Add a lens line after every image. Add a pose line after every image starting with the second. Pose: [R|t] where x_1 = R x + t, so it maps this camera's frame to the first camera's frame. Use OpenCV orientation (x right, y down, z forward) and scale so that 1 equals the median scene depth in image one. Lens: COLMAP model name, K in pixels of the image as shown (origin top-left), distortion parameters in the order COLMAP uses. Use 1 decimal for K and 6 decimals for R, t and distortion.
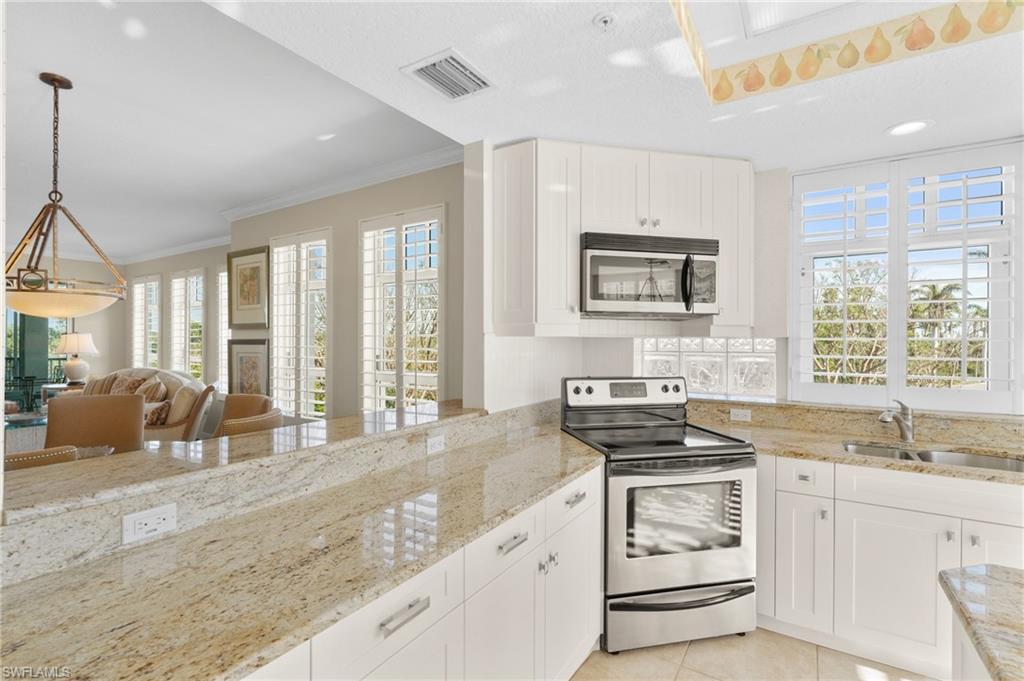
lens RADIAL K [[470.1, 0, 510.4], [0, 470.1, 339.3], [0, 0, 1]] dist [-0.008593, 0.002336]
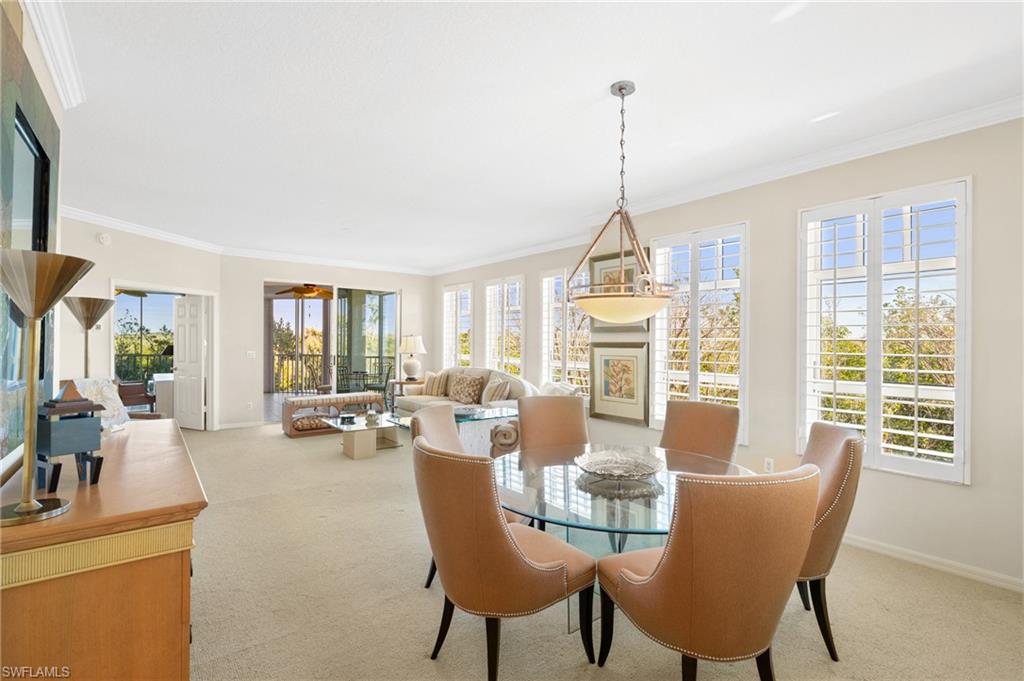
lens RADIAL K [[470.1, 0, 512.1], [0, 470.1, 336.8], [0, 0, 1]] dist [-0.008593, 0.002336]
pose [[0.944999, -0.000926, -0.327071, -0.710658], [-0.001860, 0.999965, -0.008206, -0.005304], [0.327067, 0.008363, 0.944964, -0.031143]]
